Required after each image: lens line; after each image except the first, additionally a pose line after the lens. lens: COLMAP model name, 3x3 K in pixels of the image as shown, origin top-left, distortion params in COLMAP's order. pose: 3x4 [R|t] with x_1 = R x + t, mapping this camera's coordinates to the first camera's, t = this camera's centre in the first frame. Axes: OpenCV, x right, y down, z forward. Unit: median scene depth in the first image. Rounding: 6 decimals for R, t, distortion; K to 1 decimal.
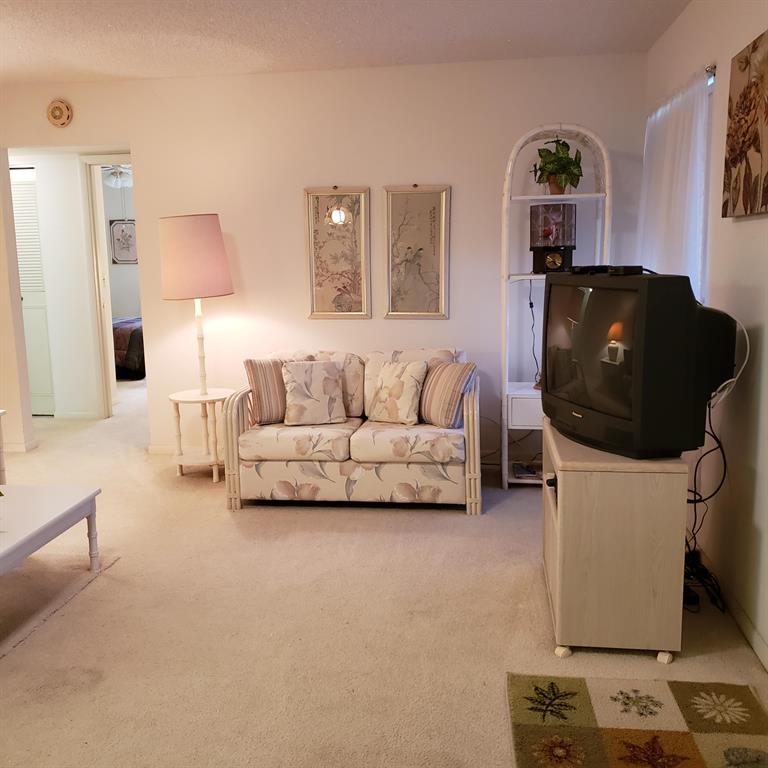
lens RADIAL K [[821.3, 0, 384.0], [0, 821.3, 384.0], [0, 0, 1]] dist [0.006821, 0.005201]
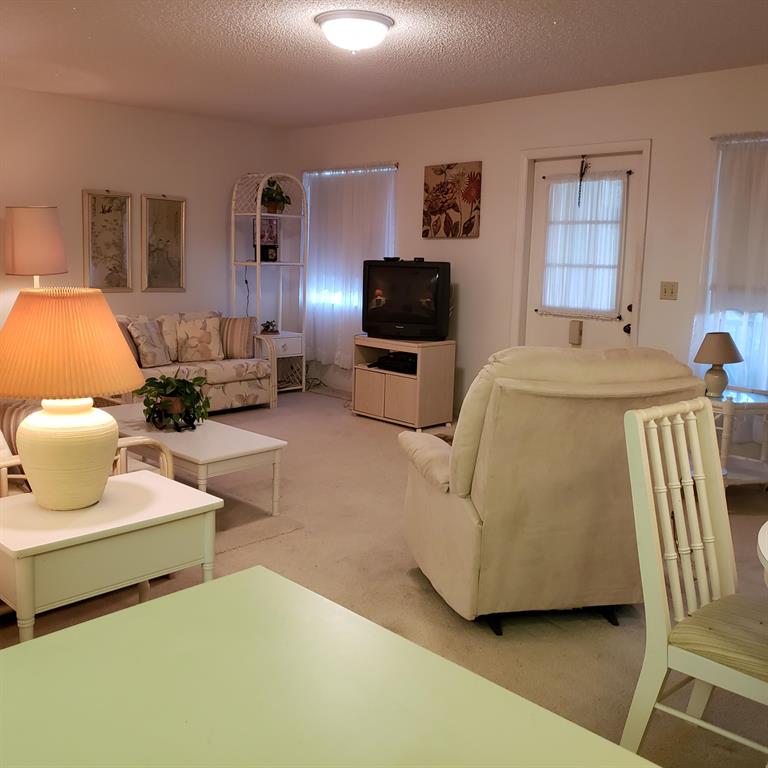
lens RADIAL K [[793.3, 0, 384.0], [0, 793.3, 384.0], [0, 0, 1]] dist [0.011218, 0.003183]
pose [[0.571020, -0.096684, 0.815223, -0.982403], [0.092775, 0.994279, 0.052935, 0.044891], [-0.815677, 0.045405, 0.576723, -0.080313]]
